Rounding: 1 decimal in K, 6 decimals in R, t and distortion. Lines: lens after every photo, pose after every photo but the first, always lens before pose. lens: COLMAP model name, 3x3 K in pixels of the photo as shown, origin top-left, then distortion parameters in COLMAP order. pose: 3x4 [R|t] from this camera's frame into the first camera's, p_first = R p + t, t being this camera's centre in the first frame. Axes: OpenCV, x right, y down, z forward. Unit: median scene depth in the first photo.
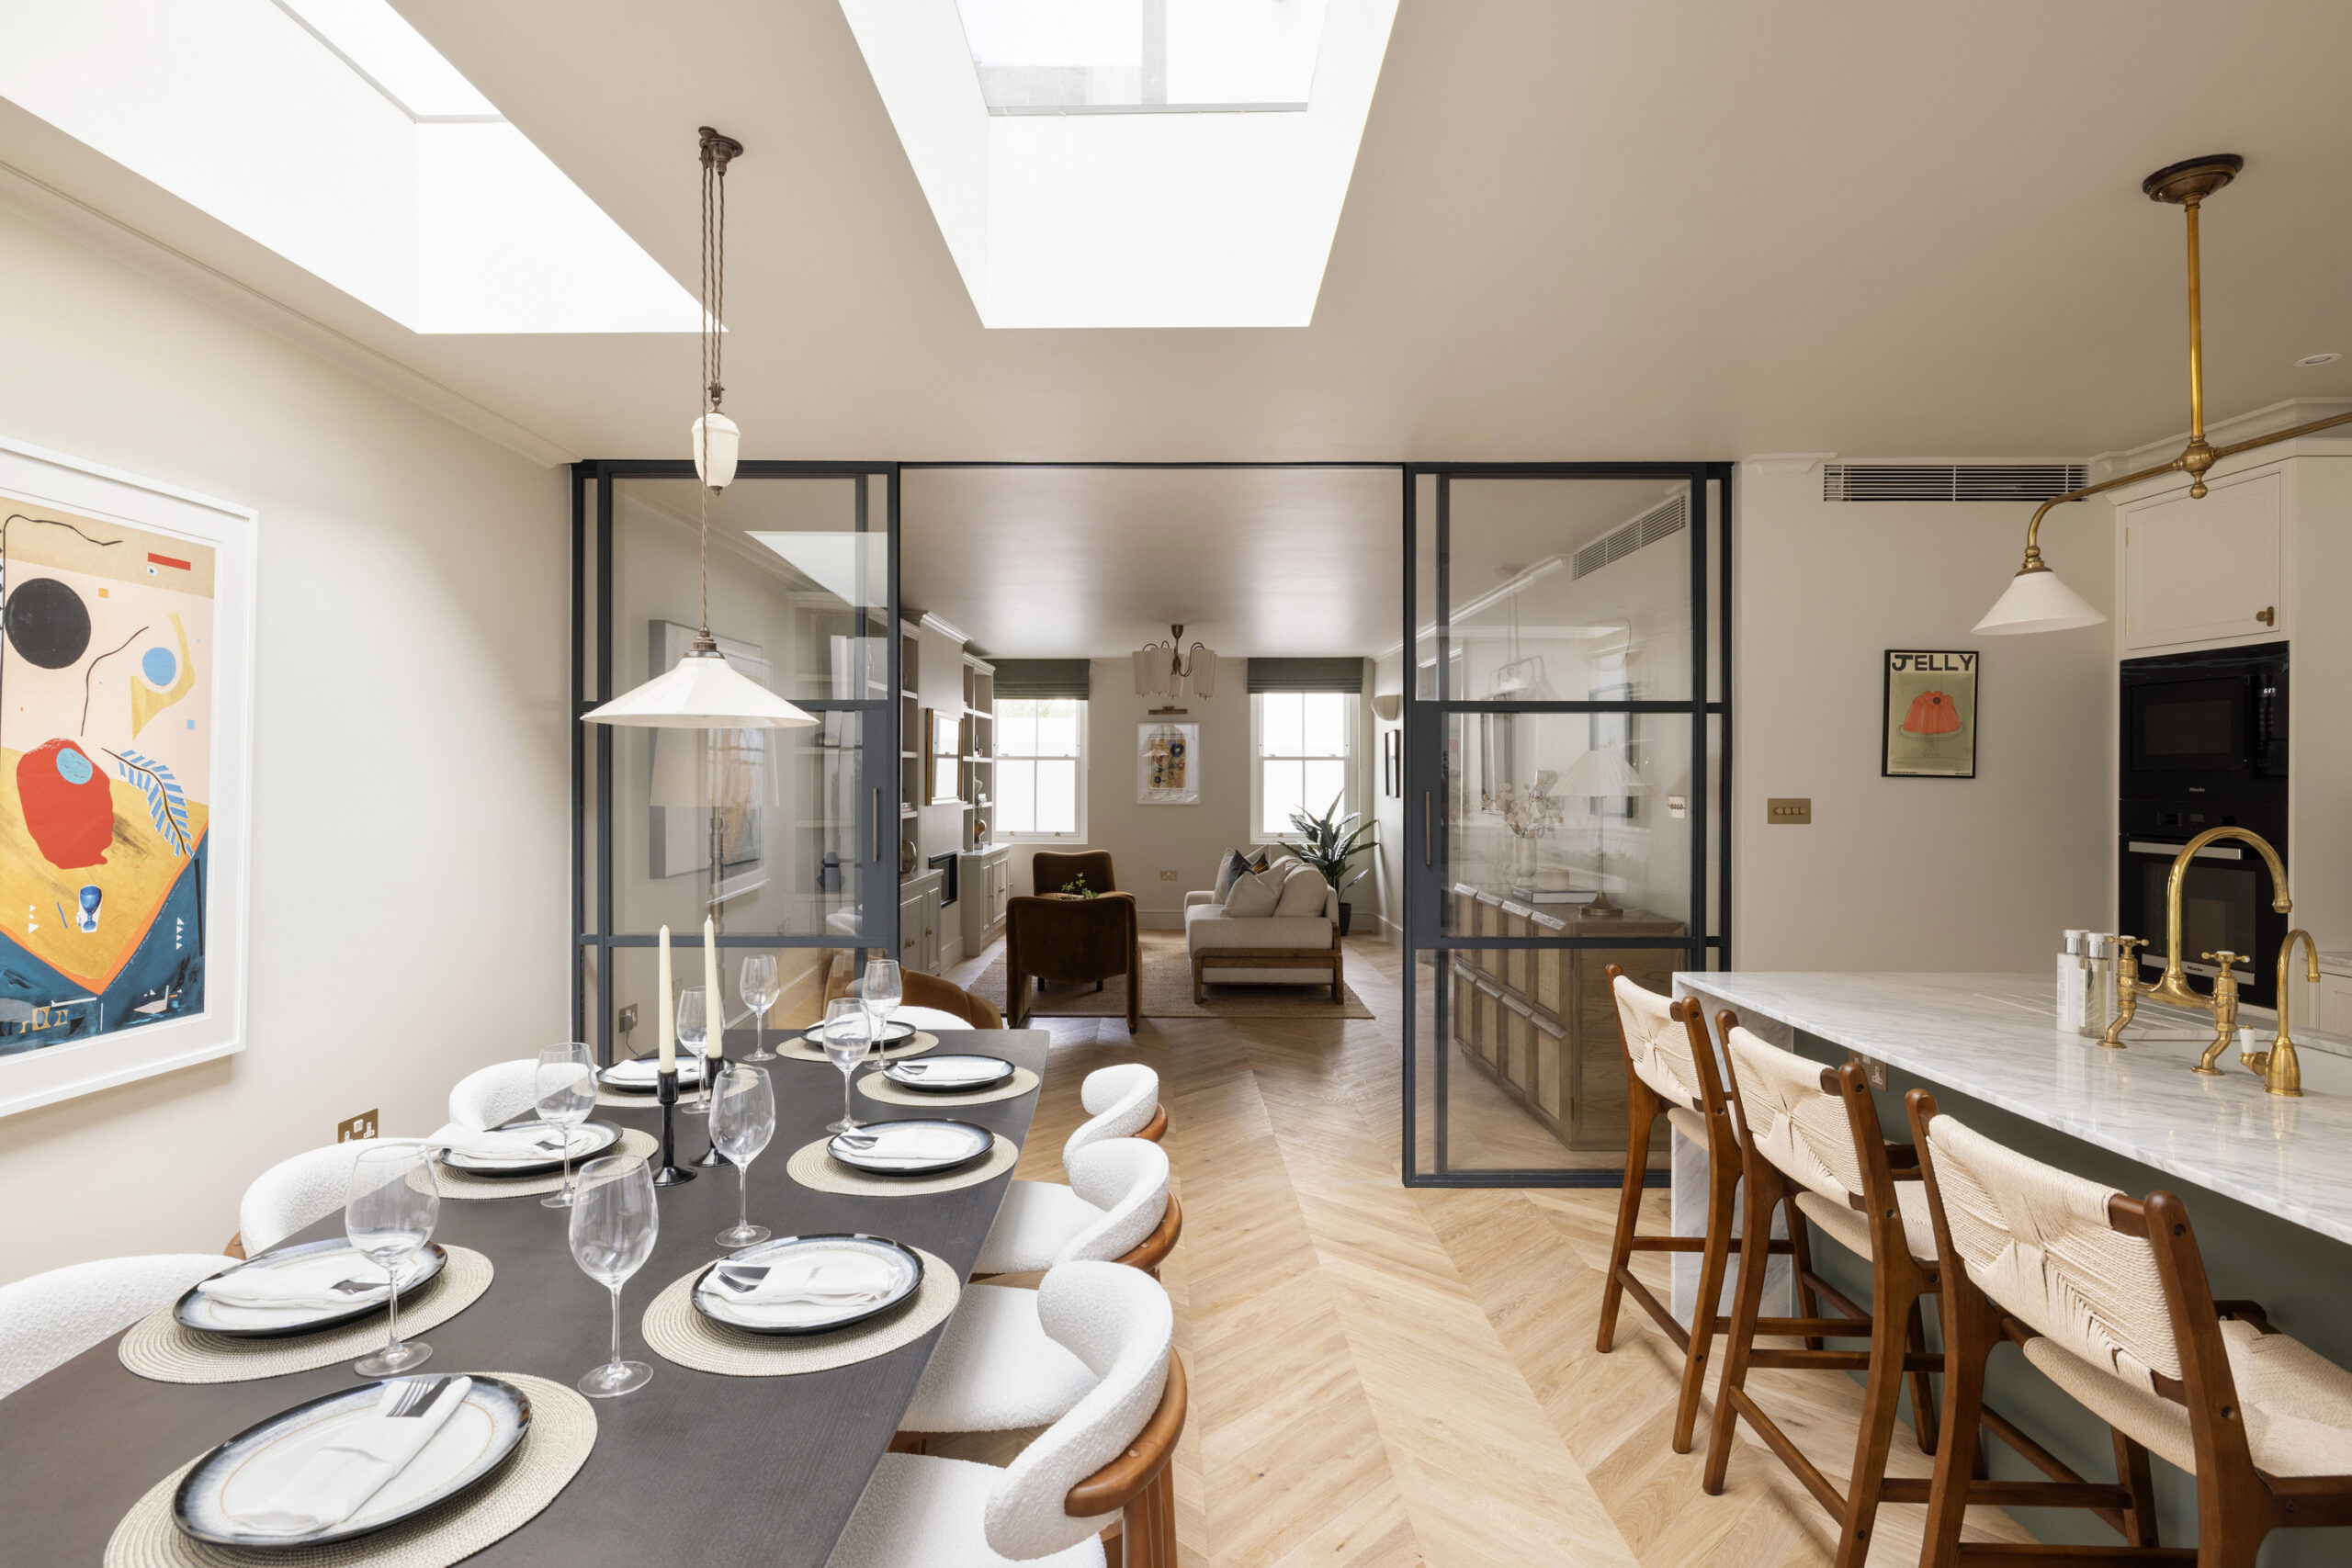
lens RADIAL K [[1214.2, 0, 1175.3], [0, 1214.2, 770.0], [0, 0, 1]] dist [0.001823, 0.000487]
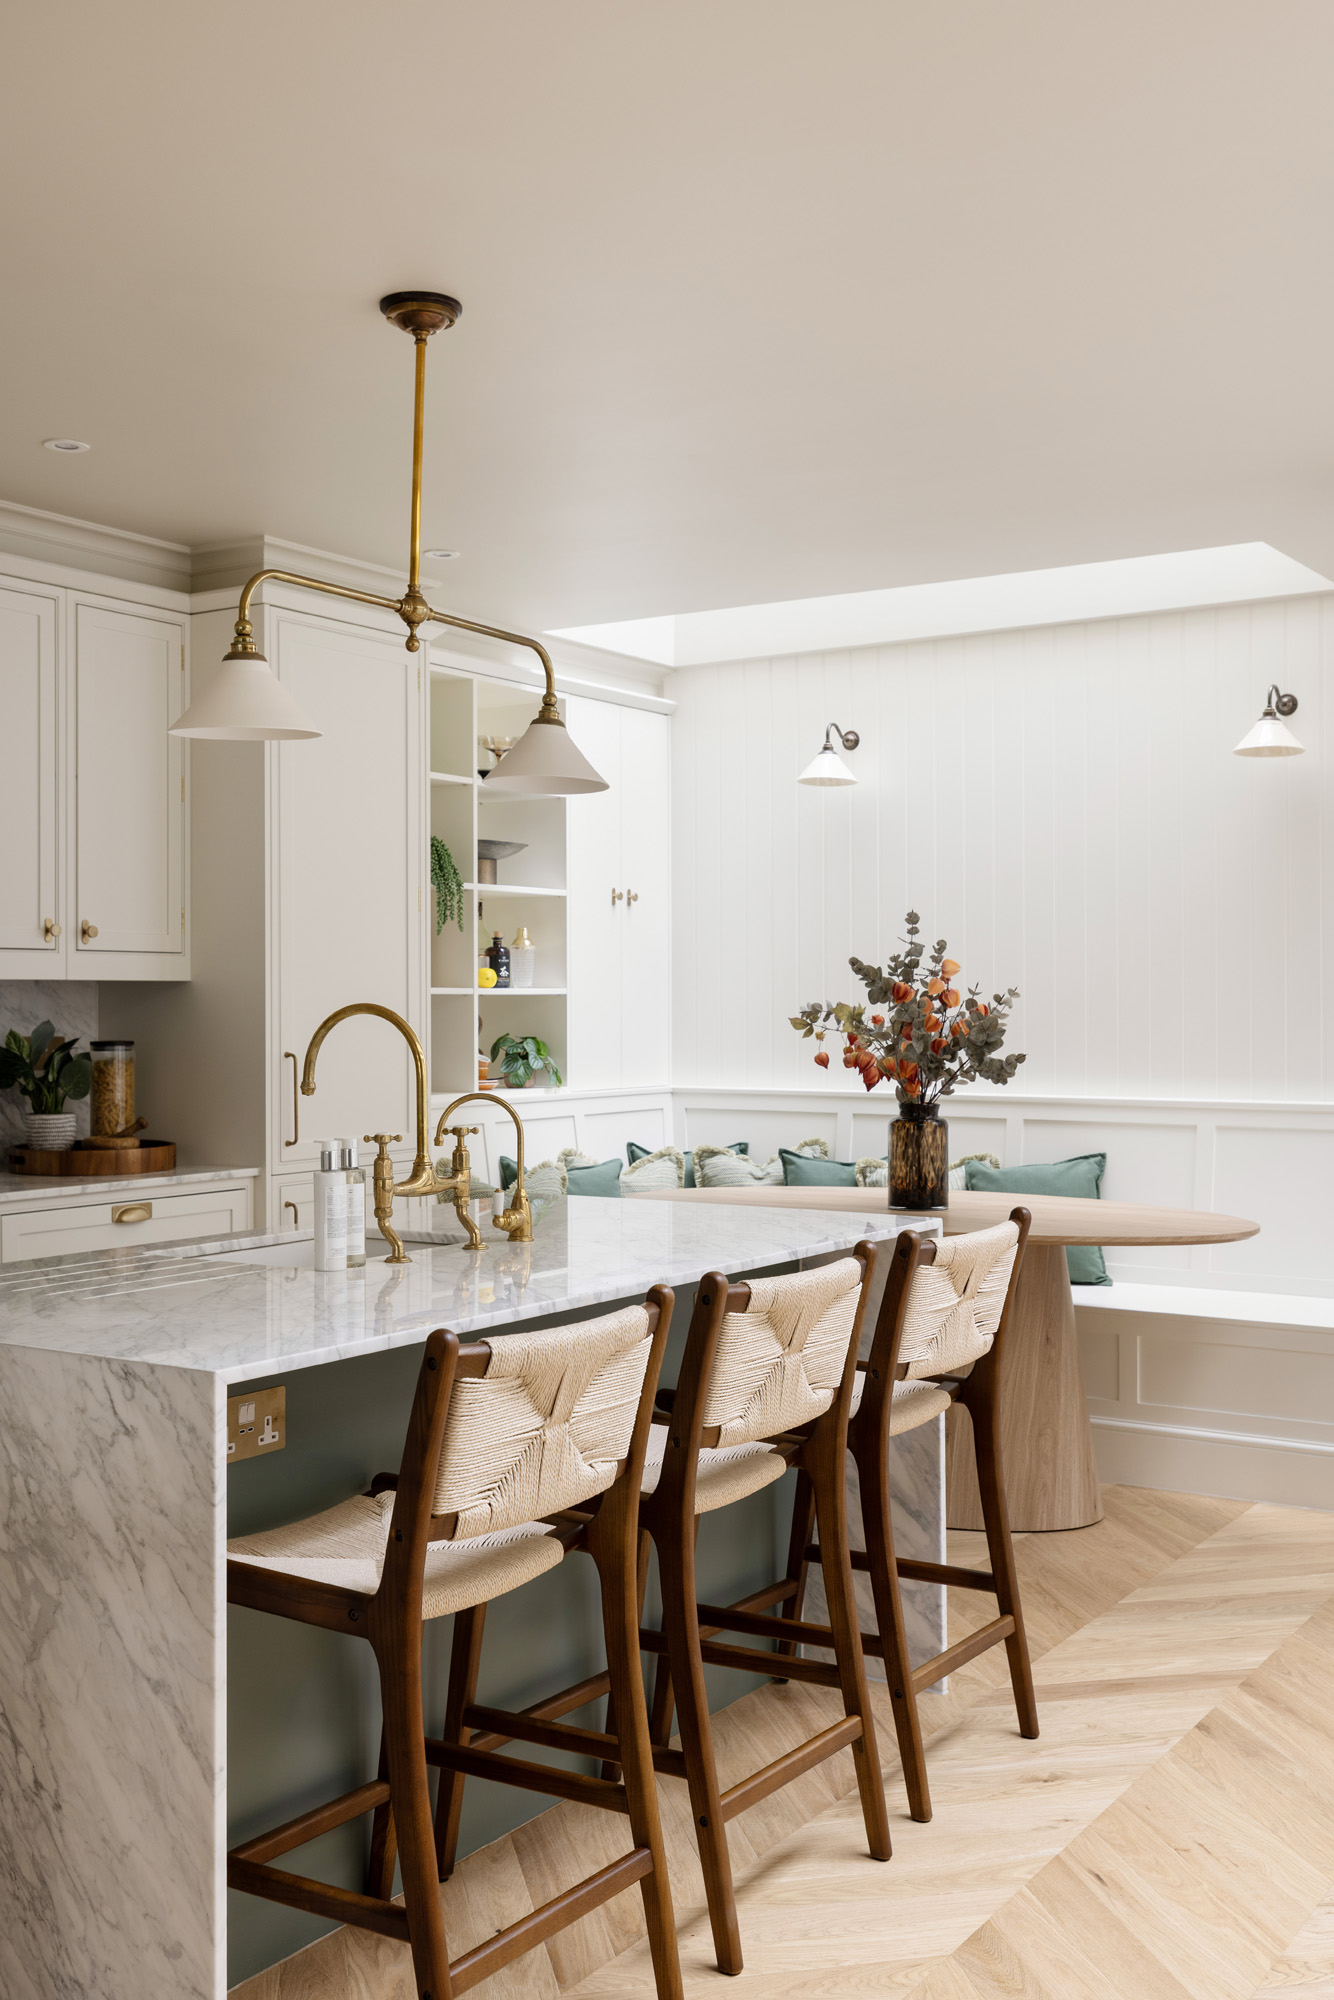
lens RADIAL K [[2014.5, 0, 666.7], [0, 2014.5, 993.7], [0, 0, 1]] dist [0.002681, -0.002434]
pose [[-0.828207, 0.003785, 0.560410, -0.170038], [-0.000473, 0.999972, -0.007453, 0.045313], [-0.560422, -0.006437, -0.828182, 1.930841]]
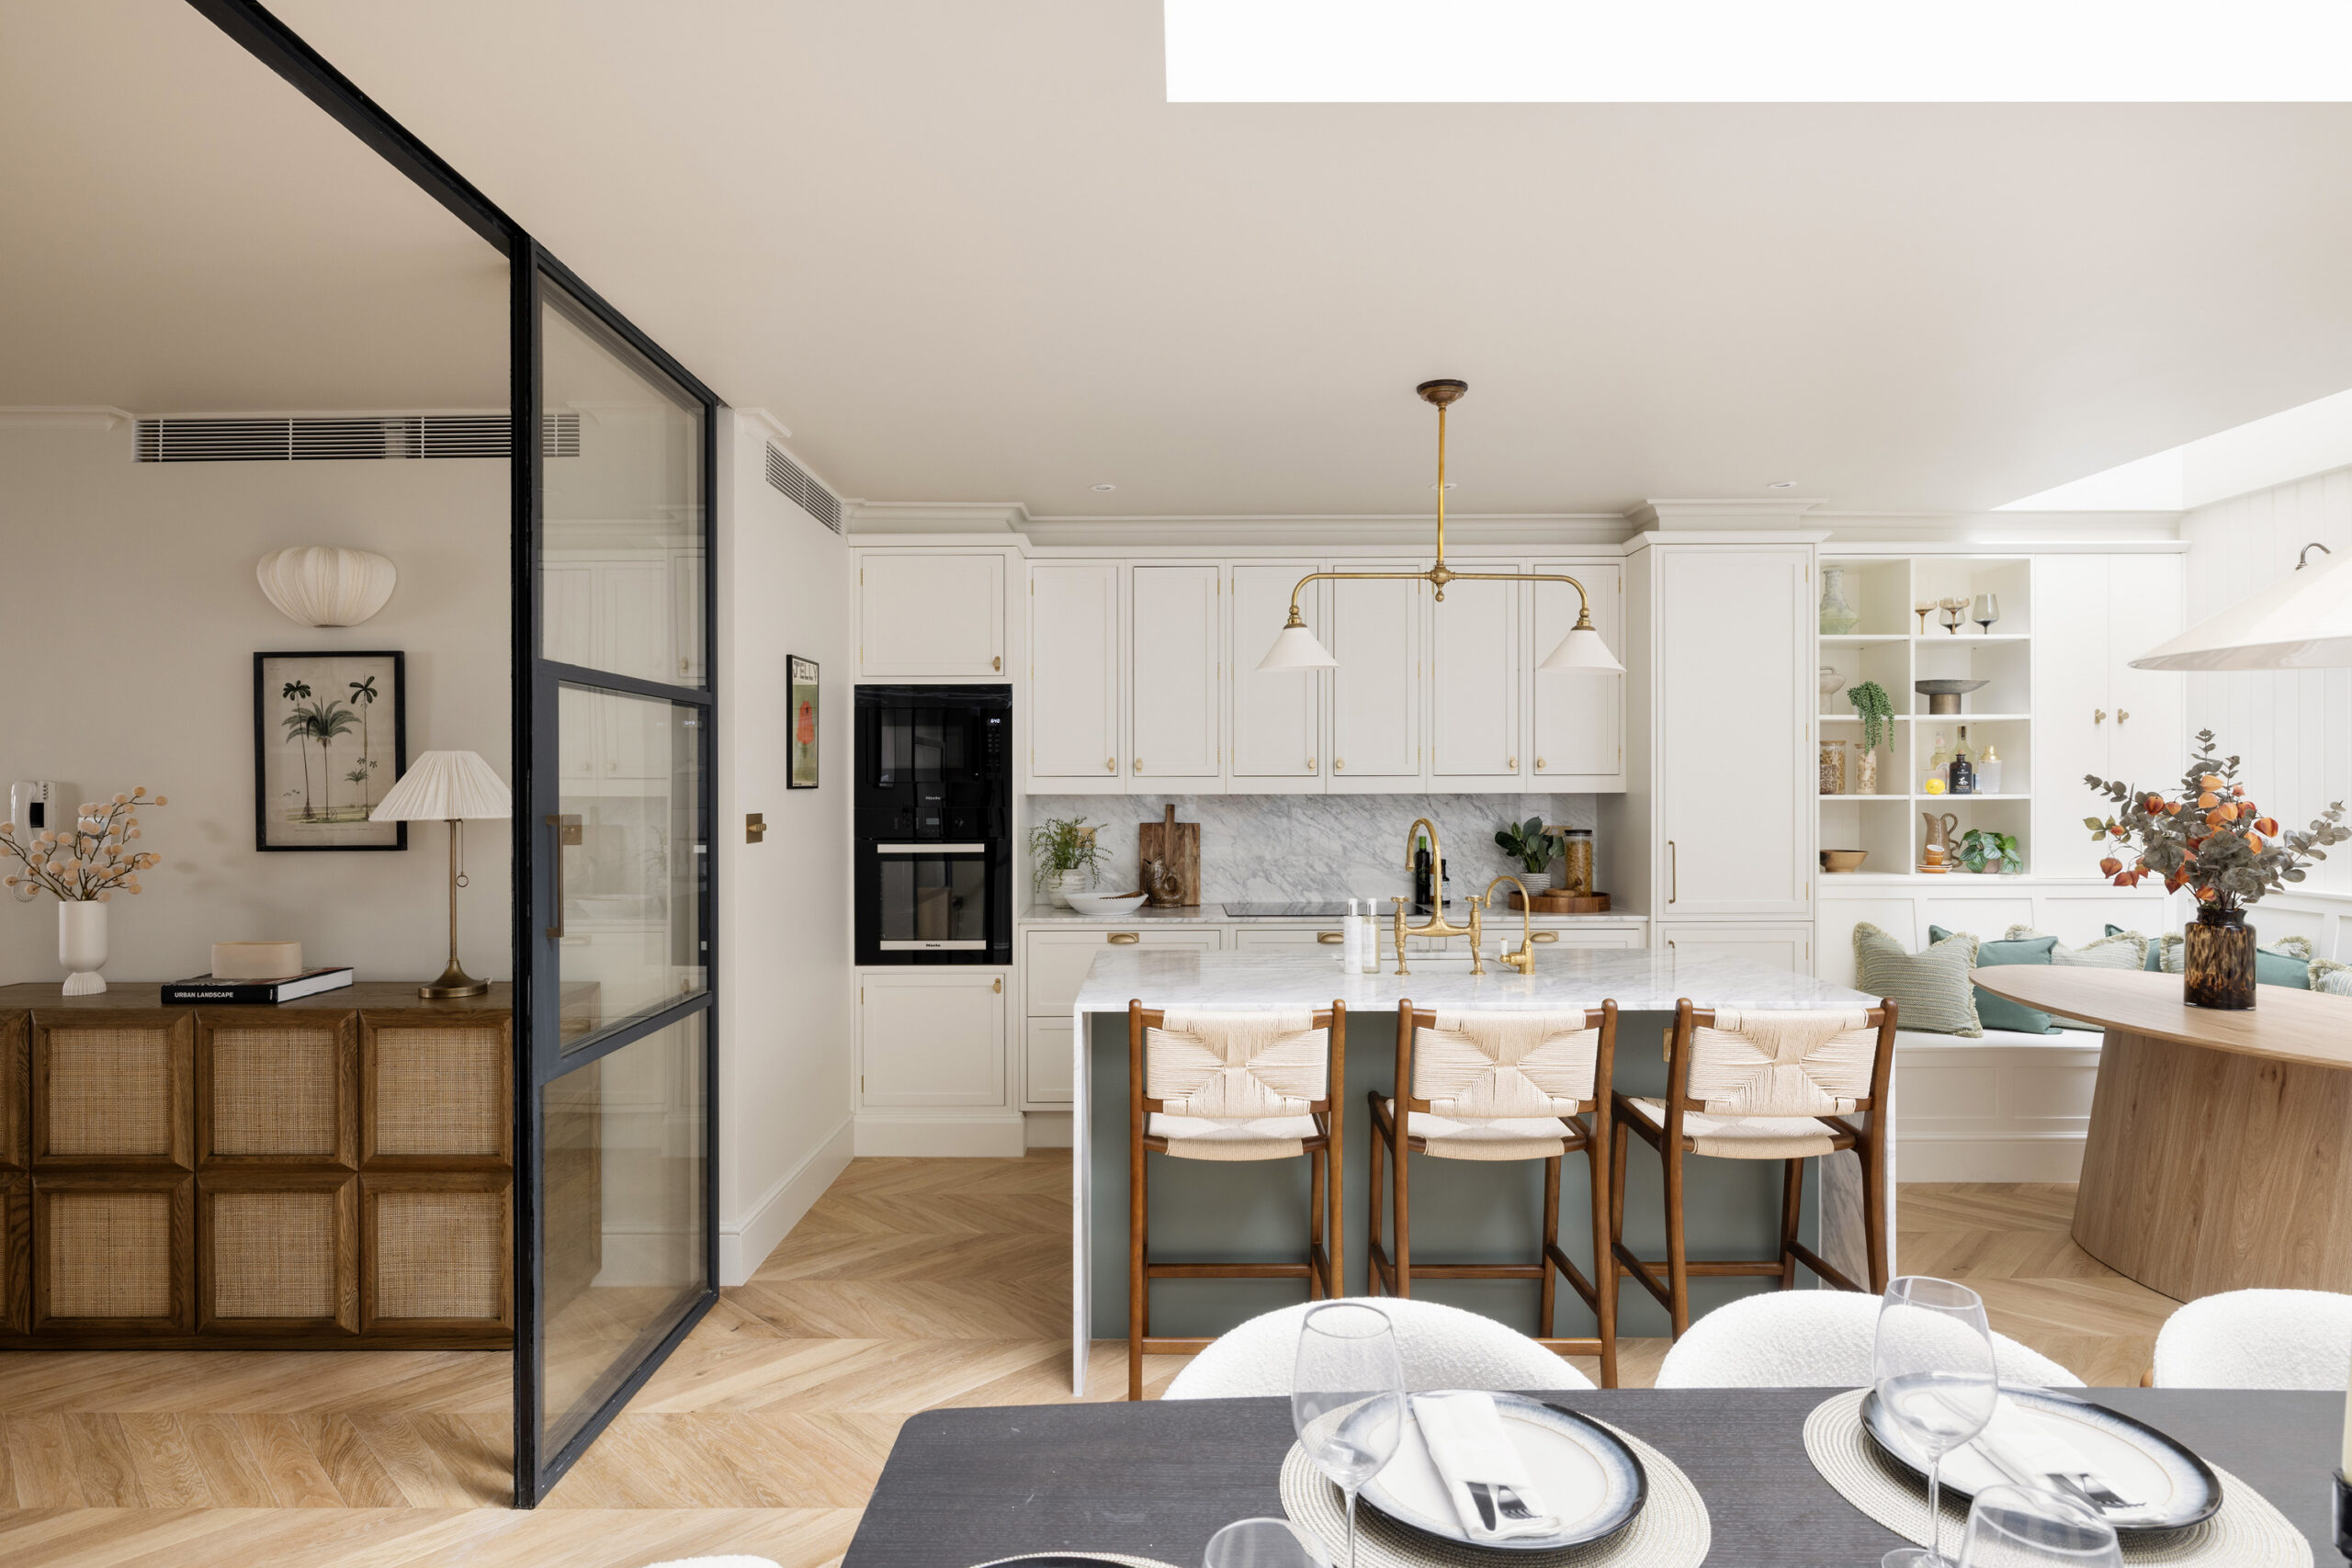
lens RADIAL K [[1282.4, 0, 1165.6], [0, 1282.4, 780.9], [0, 0, 1]] dist [0.000347, -0.000076]
pose [[0.023655, 0.004923, 0.999708, -0.686848], [-0.000556, 0.999988, -0.004912, 0.008016], [-0.999720, -0.000440, 0.023658, 1.157983]]
